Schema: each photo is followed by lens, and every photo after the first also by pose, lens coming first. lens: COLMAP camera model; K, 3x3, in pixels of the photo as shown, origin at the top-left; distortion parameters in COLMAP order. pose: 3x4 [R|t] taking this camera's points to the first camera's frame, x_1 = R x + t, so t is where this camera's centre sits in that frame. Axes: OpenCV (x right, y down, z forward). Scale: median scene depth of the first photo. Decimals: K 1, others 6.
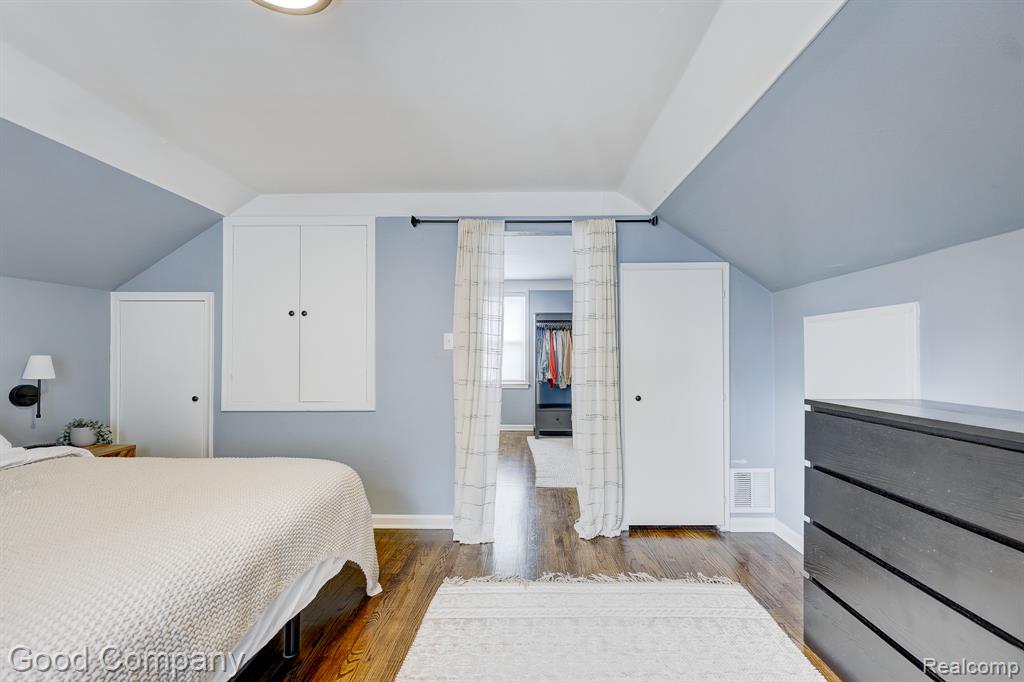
lens RADIAL K [[415.8, 0, 509.3], [0, 415.8, 352.0], [0, 0, 1]] dist [-0.000702, -0.000134]
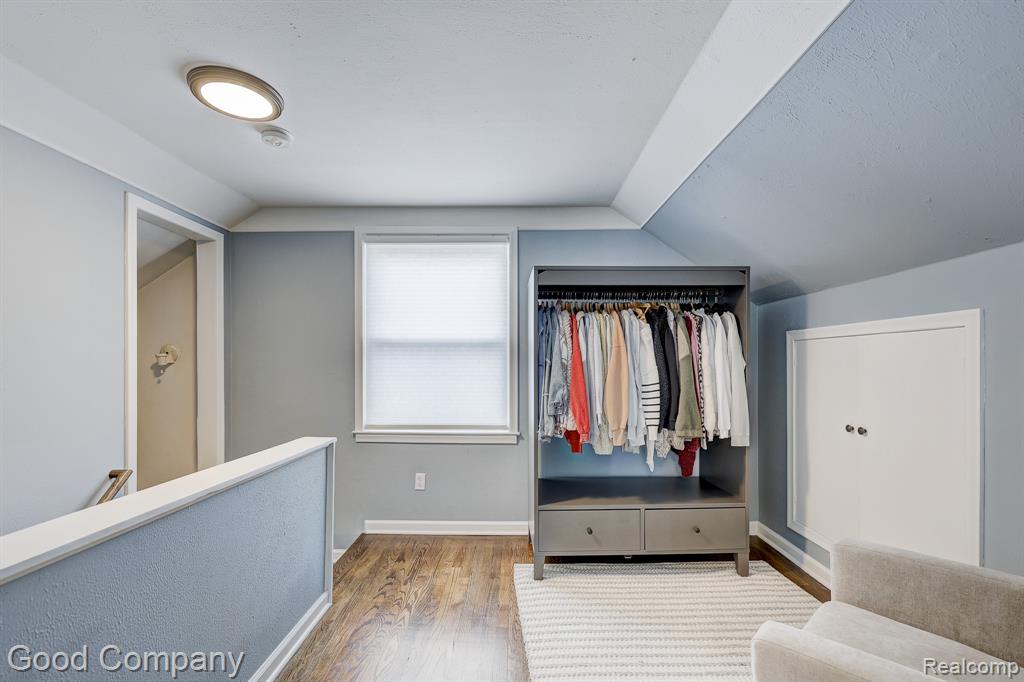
lens RADIAL K [[418.8, 0, 513.1], [0, 418.8, 364.0], [0, 0, 1]] dist [0.000801, -0.000092]
pose [[0.999173, -0.000091, 0.040661, 0.024956], [0.000547, 0.999937, -0.011214, 0.004560], [-0.040657, 0.011227, 0.999110, 0.593130]]
